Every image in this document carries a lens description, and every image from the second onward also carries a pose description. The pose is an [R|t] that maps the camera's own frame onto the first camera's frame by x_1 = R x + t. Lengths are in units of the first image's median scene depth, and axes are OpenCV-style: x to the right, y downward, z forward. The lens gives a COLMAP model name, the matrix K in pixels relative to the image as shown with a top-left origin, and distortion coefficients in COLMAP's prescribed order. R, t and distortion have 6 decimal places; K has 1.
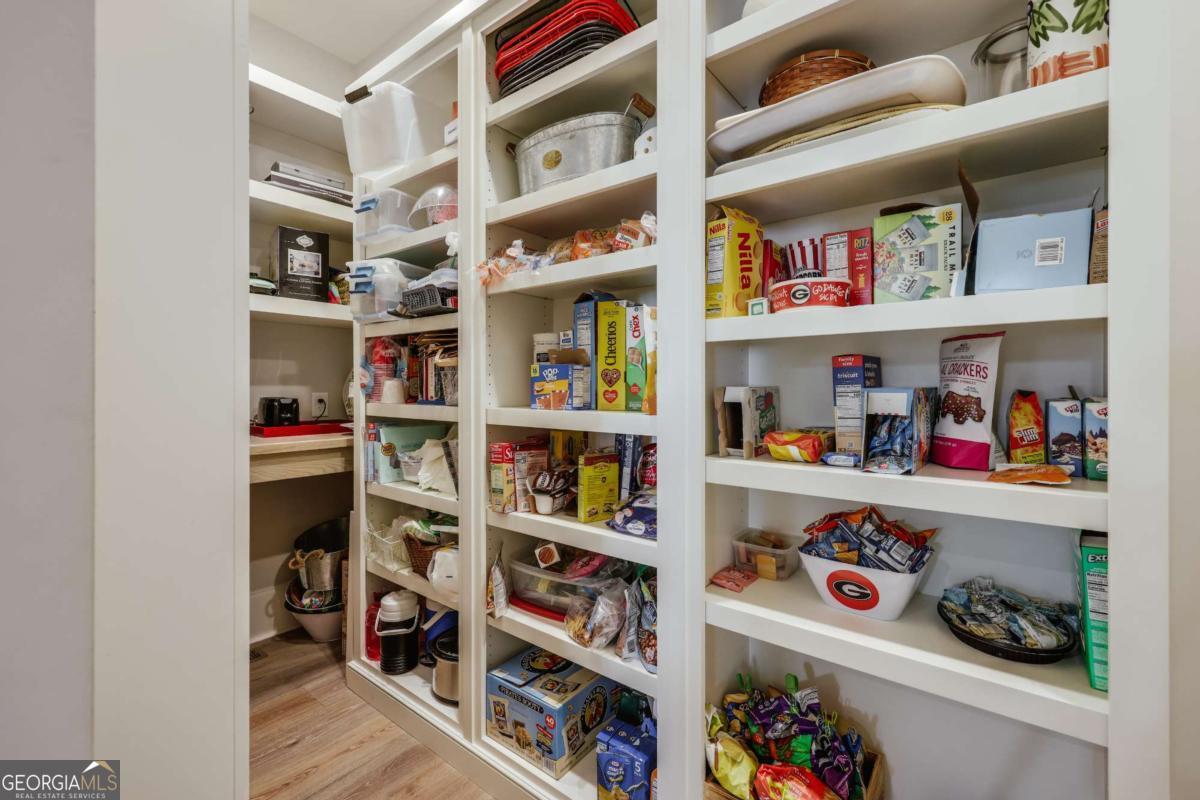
lens RADIAL K [[496.2, 0, 596.2], [0, 496.2, 391.3], [0, 0, 1]] dist [-0.007588, -0.000389]
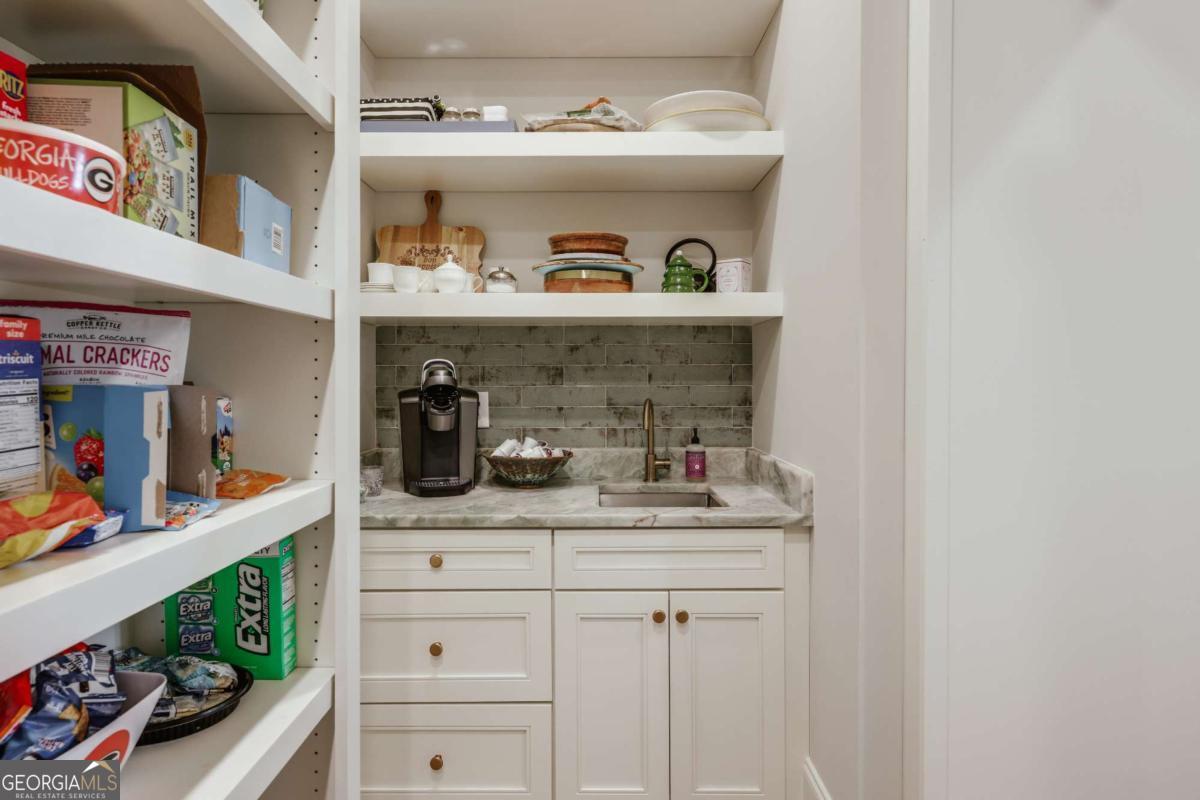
lens RADIAL K [[639.6, 0, 602.2], [0, 639.6, 391.8], [0, 0, 1]] dist [-0.000246, 0.000252]
pose [[-0.620460, -0.012954, 0.784131, -0.355063], [0.006561, 0.999743, 0.021707, -0.011970], [-0.784211, 0.018613, -0.620215, 1.063203]]
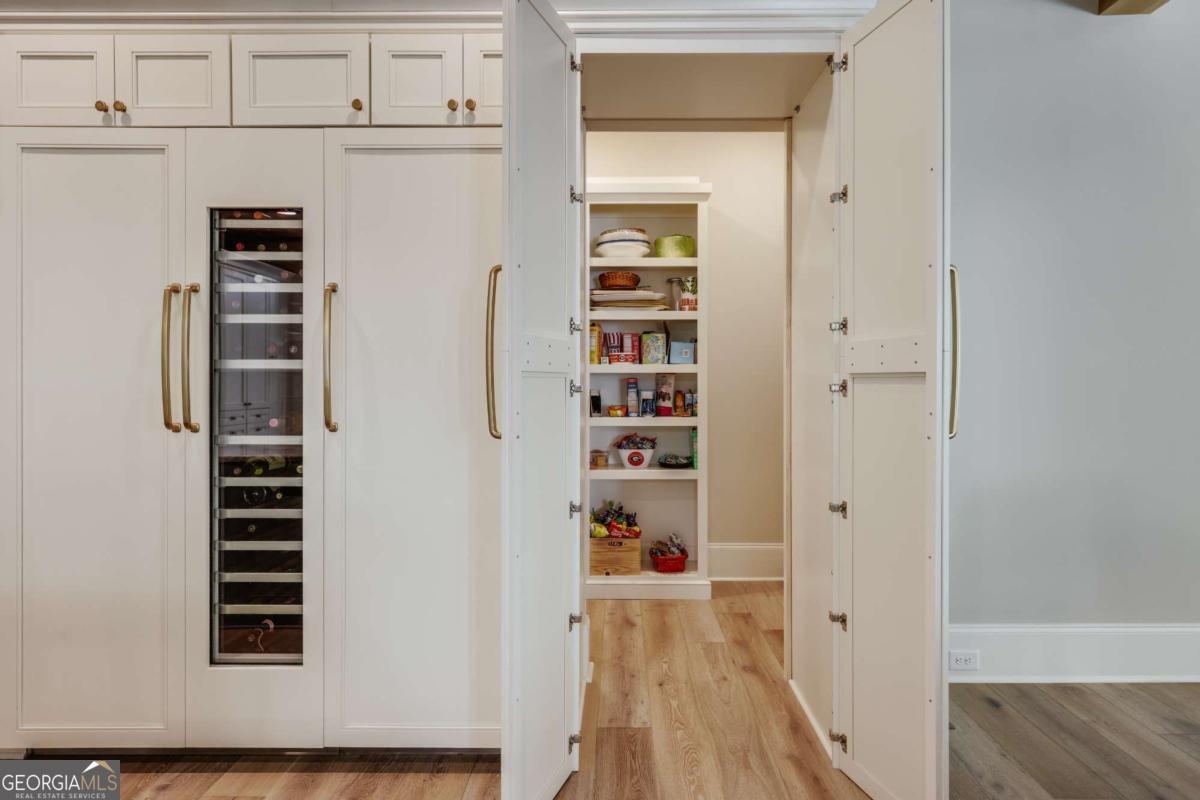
lens RADIAL K [[639.6, 0, 602.2], [0, 639.6, 391.8], [0, 0, 1]] dist [-0.000246, 0.000252]
pose [[0.808646, -0.000370, 0.588296, -2.051547], [0.003786, 0.999982, -0.004576, 0.022099], [-0.588284, 0.005927, 0.808633, -2.139069]]
